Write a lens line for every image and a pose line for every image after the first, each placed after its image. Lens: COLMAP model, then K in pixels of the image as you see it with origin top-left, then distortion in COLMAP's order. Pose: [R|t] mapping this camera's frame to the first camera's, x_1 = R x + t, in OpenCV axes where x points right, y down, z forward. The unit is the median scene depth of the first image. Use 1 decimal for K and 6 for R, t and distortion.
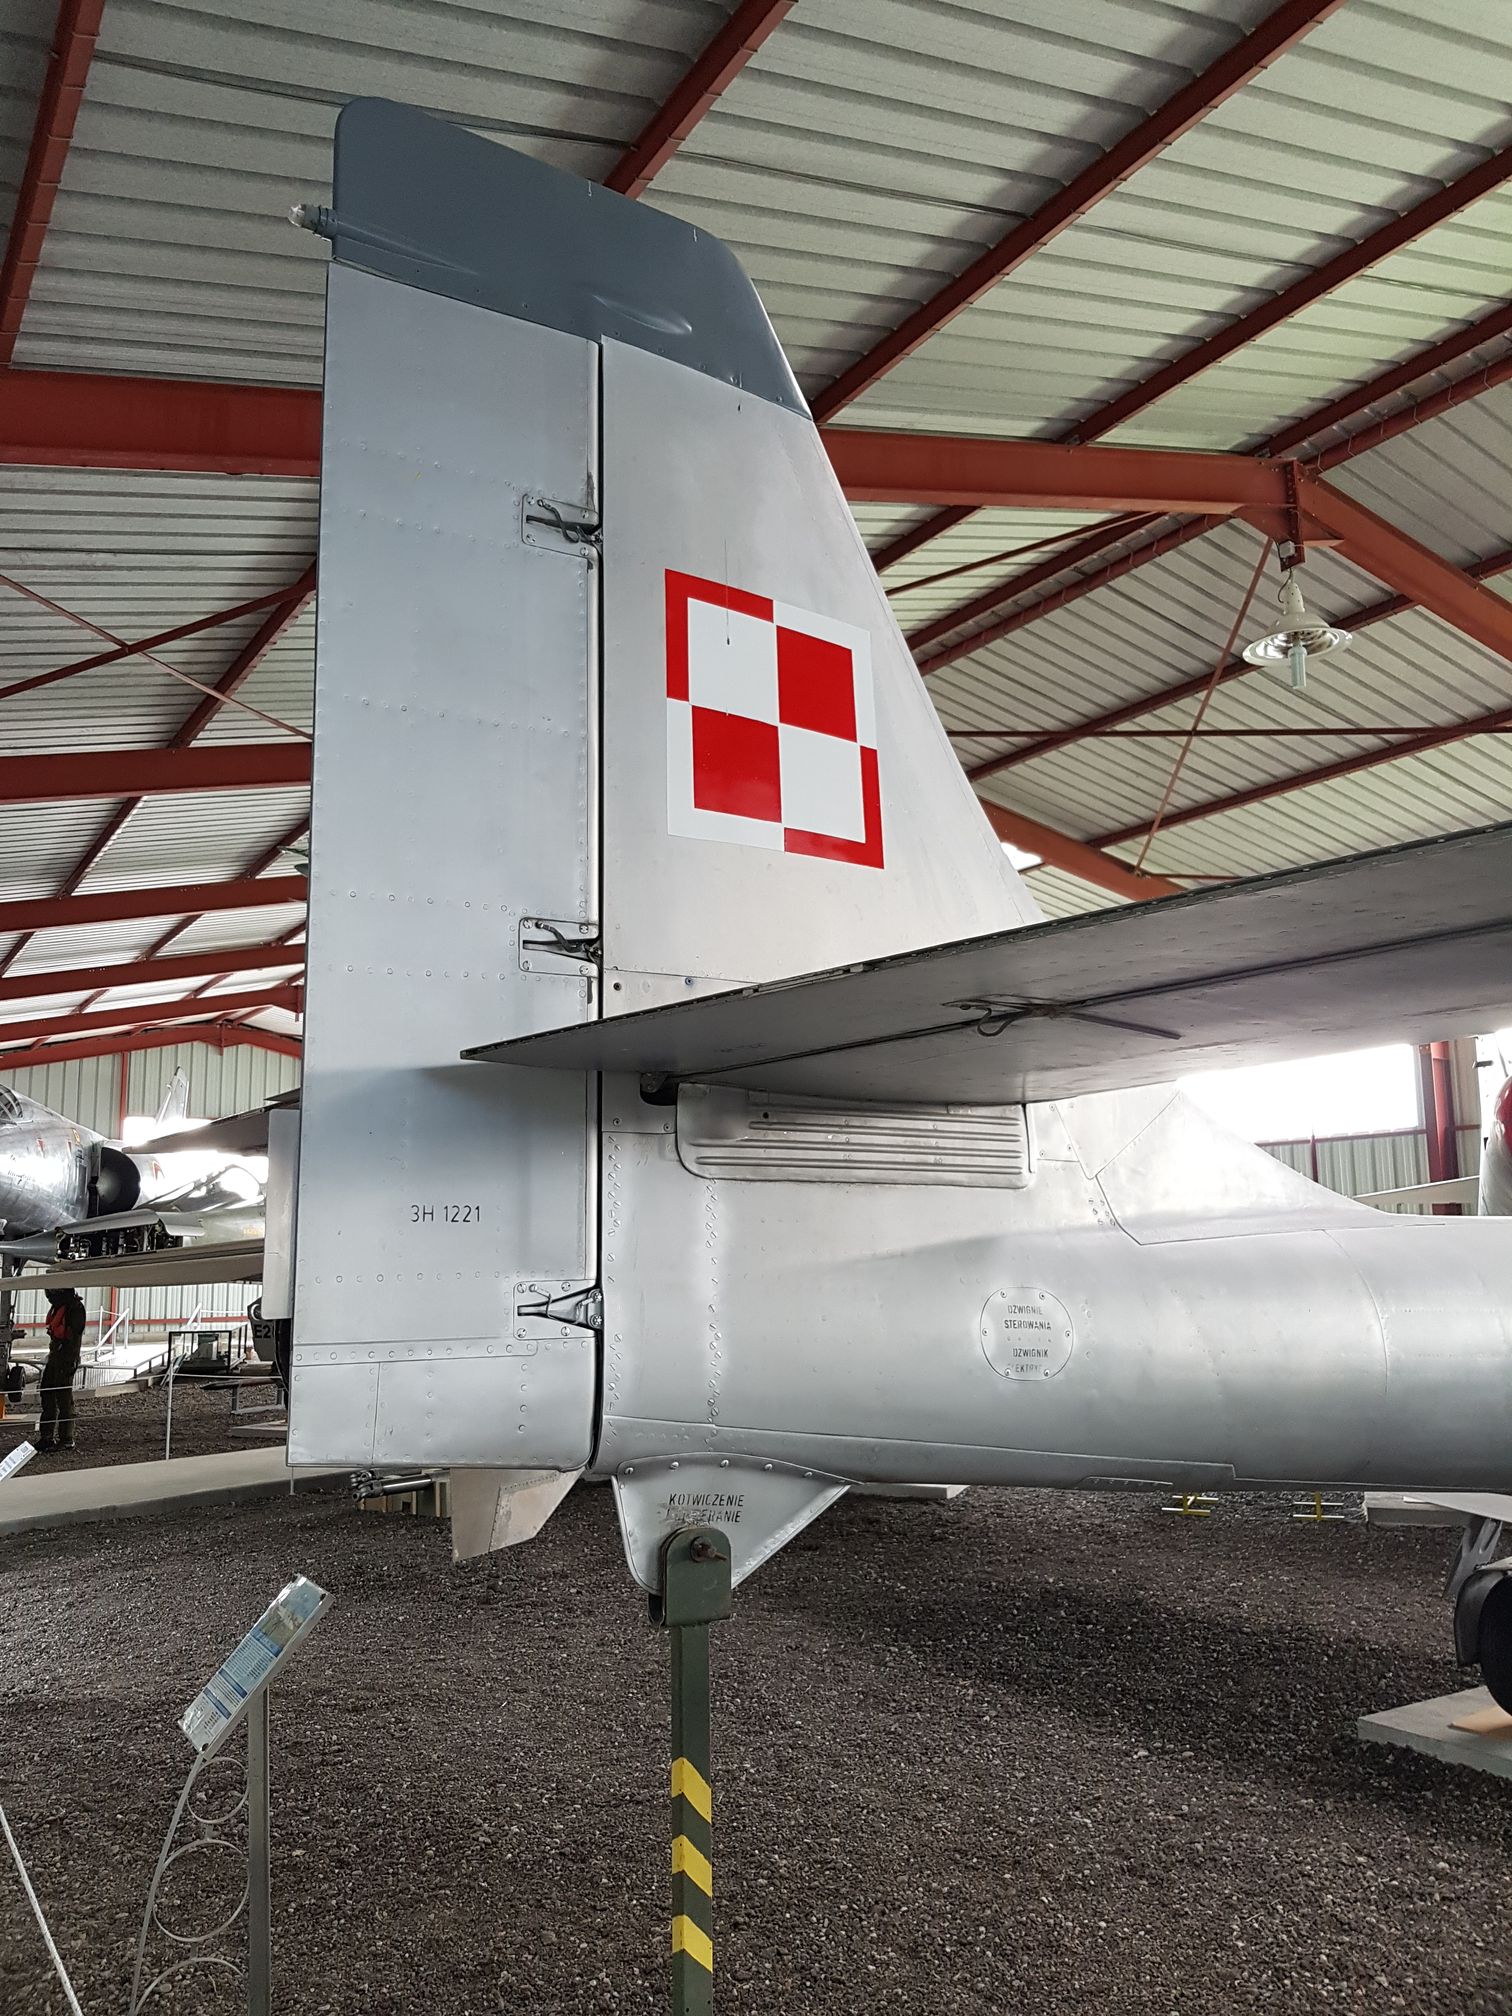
lens RADIAL K [[1517.2, 0, 756.0], [0, 1517.2, 1008.0], [0, 0, 1]] dist [0.083822, -0.132197]
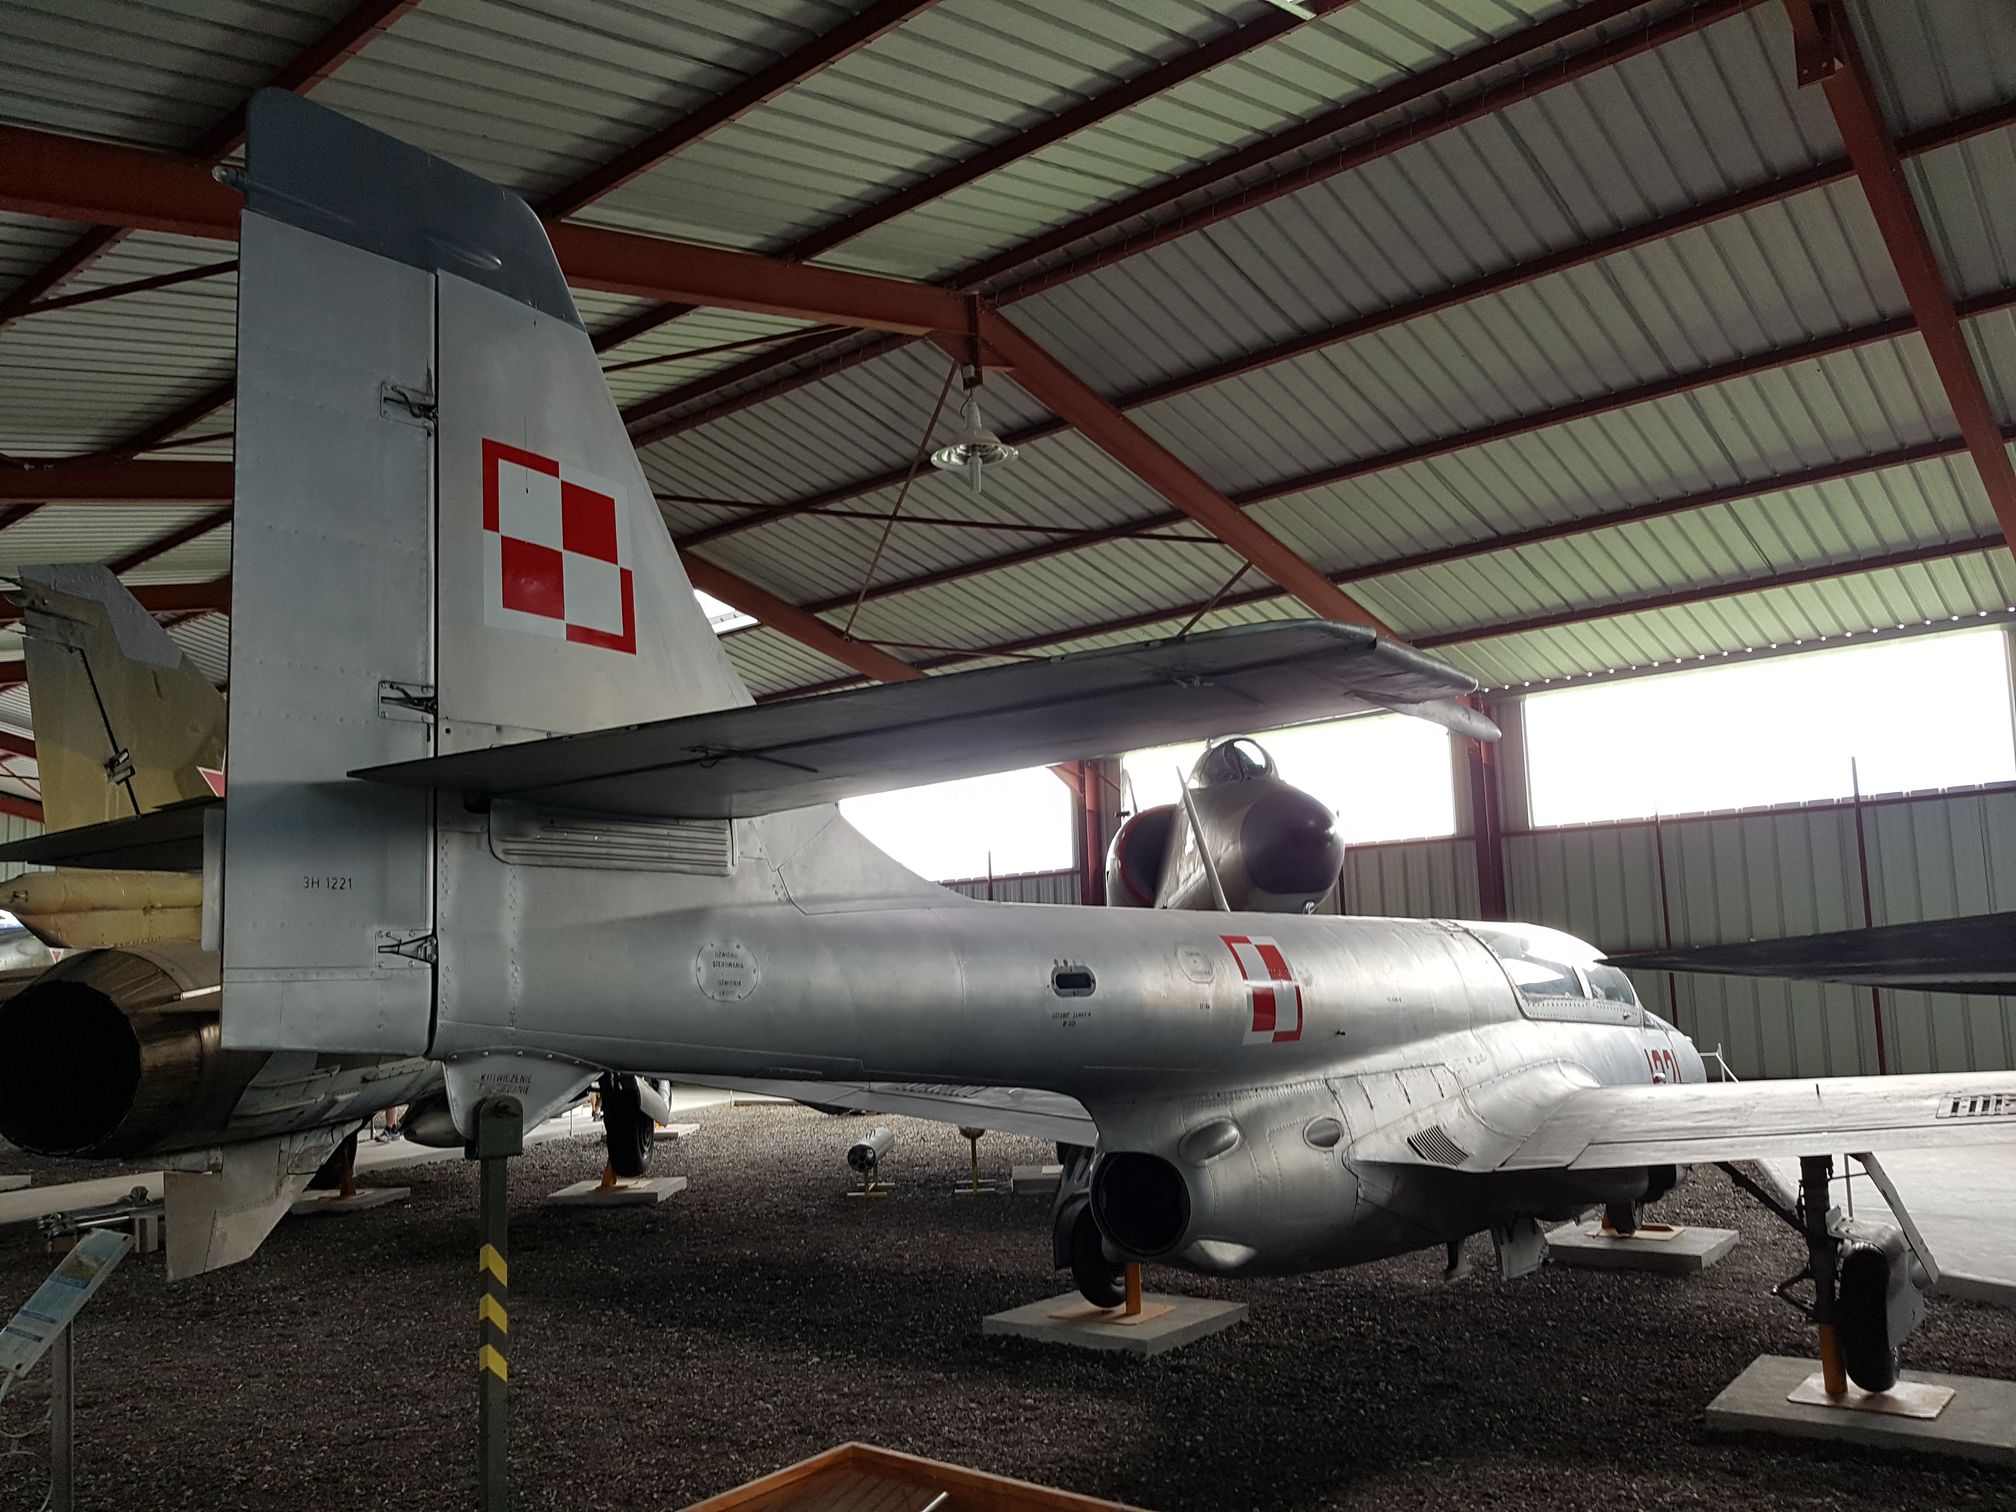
lens RADIAL K [[1517.2, 0, 981.8], [0, 1517.2, 795.8], [0, 0, 1]] dist [0.083822, -0.132197]
pose [[0.945832, 0.016870, 0.324217, -0.031563], [-0.024876, 0.999479, 0.020566, 0.001937], [-0.323701, -0.027518, 0.945759, -0.209849]]
